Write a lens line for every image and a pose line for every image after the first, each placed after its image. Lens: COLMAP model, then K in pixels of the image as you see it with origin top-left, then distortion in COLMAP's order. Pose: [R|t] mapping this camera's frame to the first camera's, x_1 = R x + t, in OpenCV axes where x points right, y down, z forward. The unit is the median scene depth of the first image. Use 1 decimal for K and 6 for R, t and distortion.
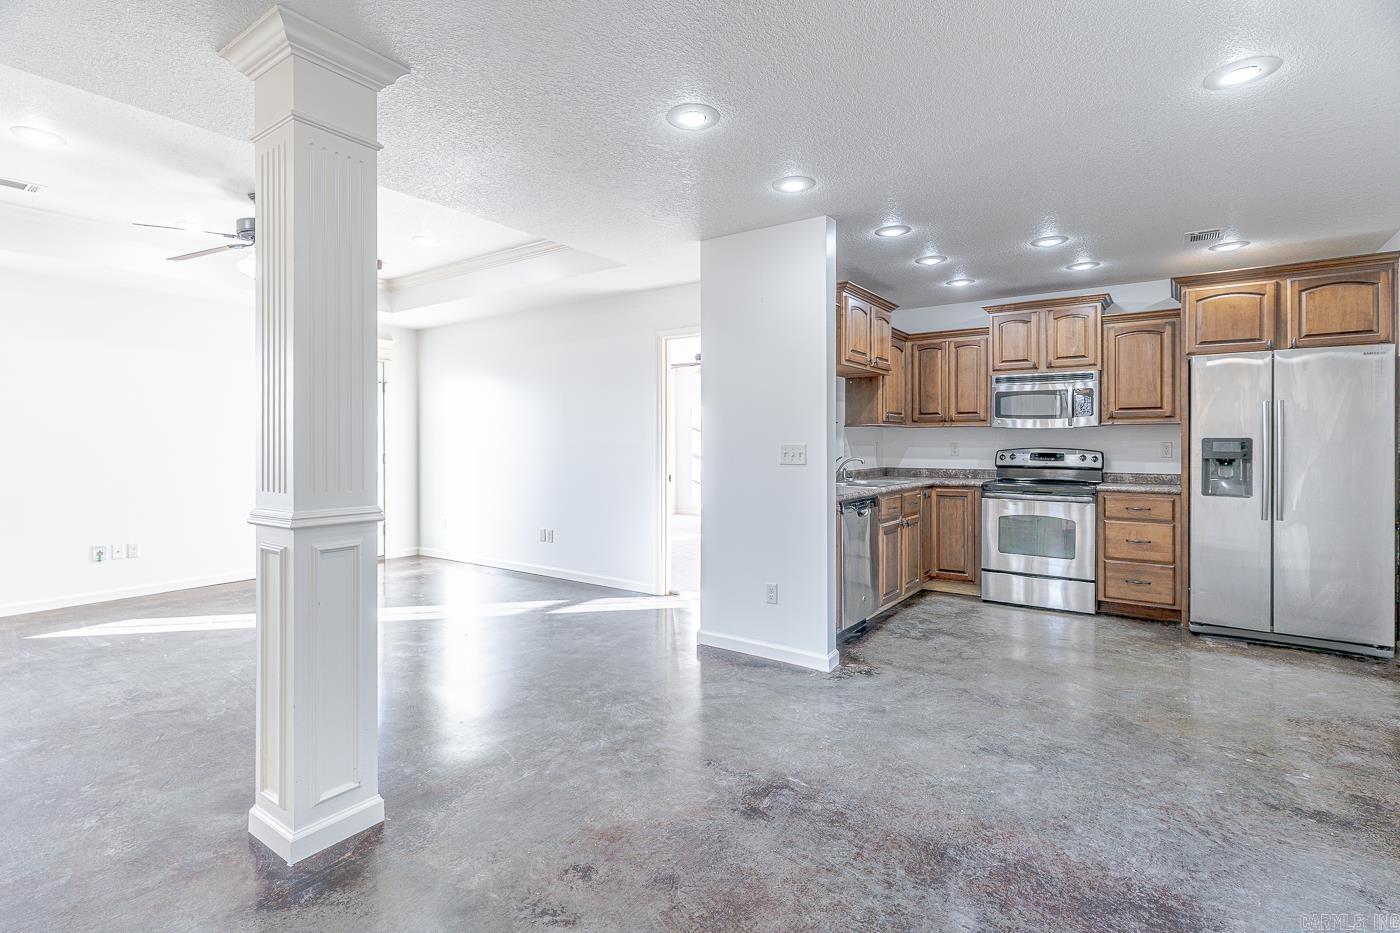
lens RADIAL K [[672.2, 0, 691.8], [0, 672.2, 441.6], [0, 0, 1]] dist [0.001238, 0.001192]
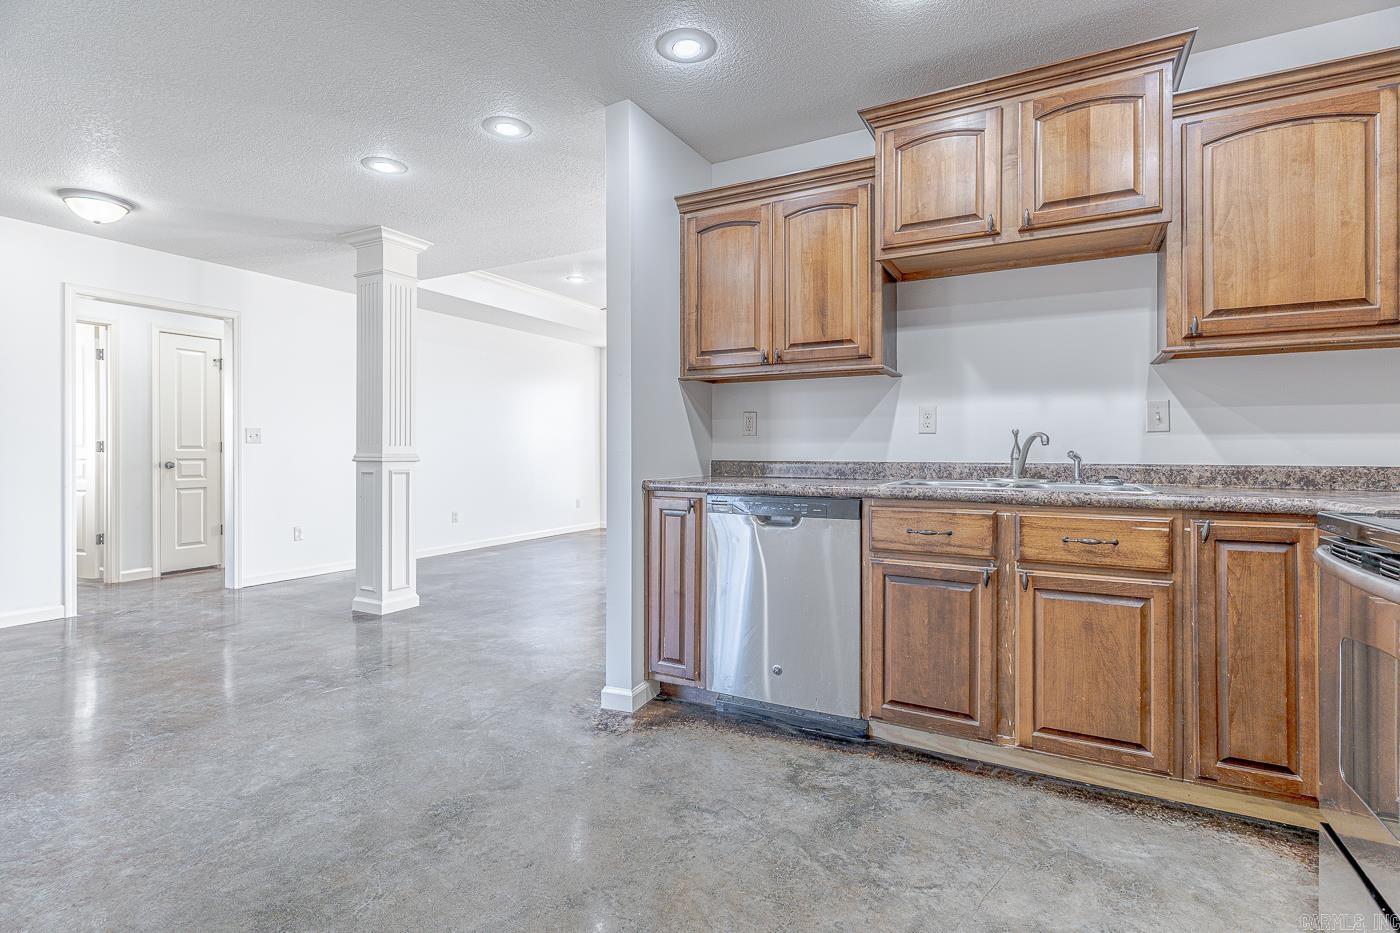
lens RADIAL K [[672.2, 0, 696.0], [0, 672.2, 448.9], [0, 0, 1]] dist [0.001238, 0.001192]
pose [[0.125256, -0.003874, -0.992117, 0.756166], [0.000719, 0.999992, -0.003814, 0.042047], [0.992124, -0.000236, 0.125258, 0.788046]]
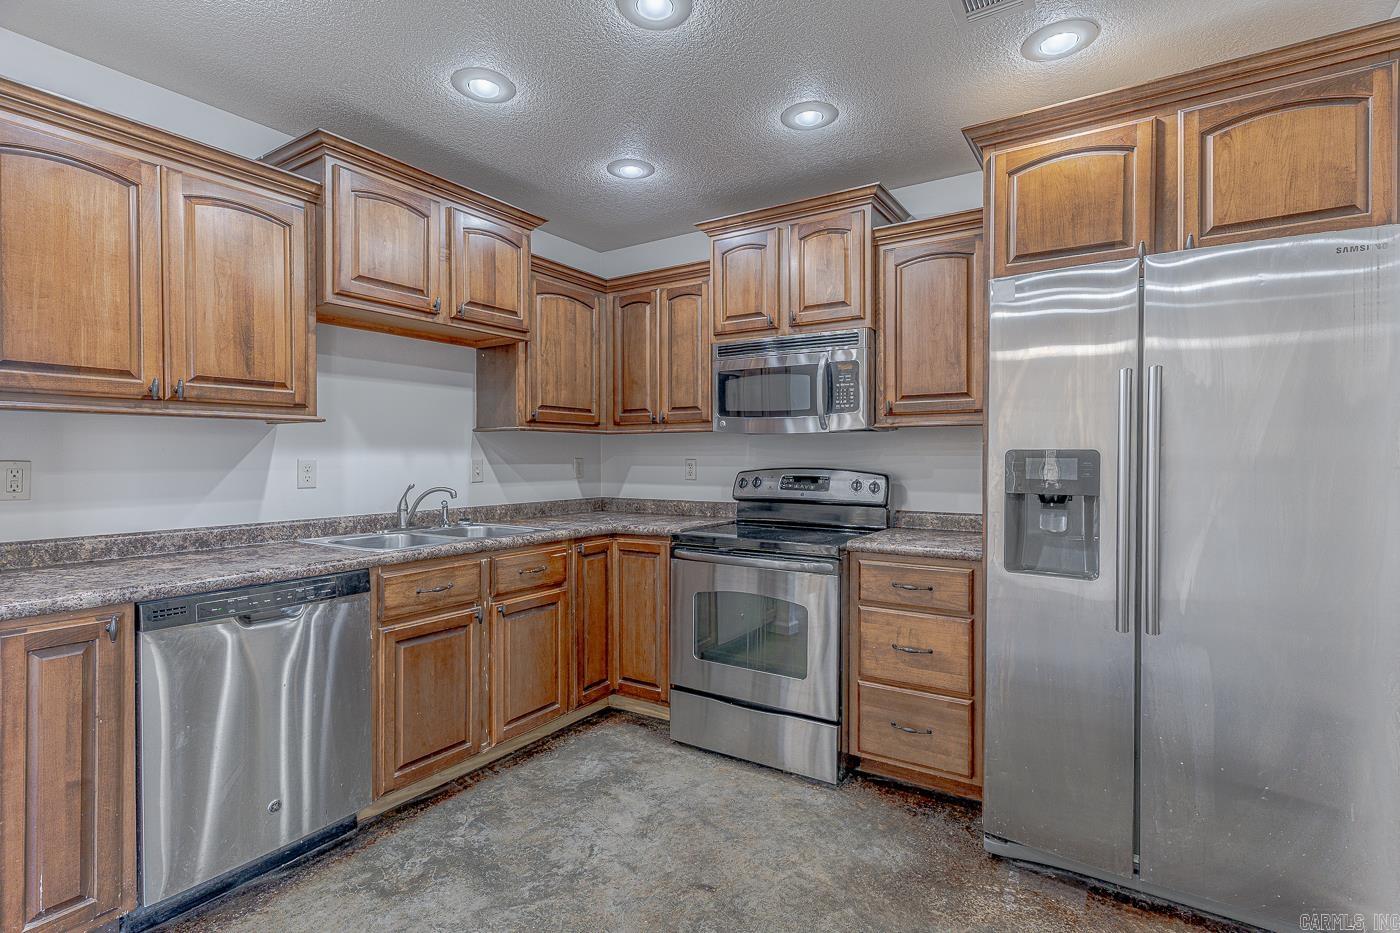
lens RADIAL K [[672.2, 0, 699.8], [0, 672.2, 461.8], [0, 0, 1]] dist [0.001238, 0.001192]
pose [[0.998846, -0.000884, 0.048016, 0.478044], [0.000410, 0.999951, 0.009868, -0.001756], [-0.048022, -0.009837, 0.998798, 0.493056]]
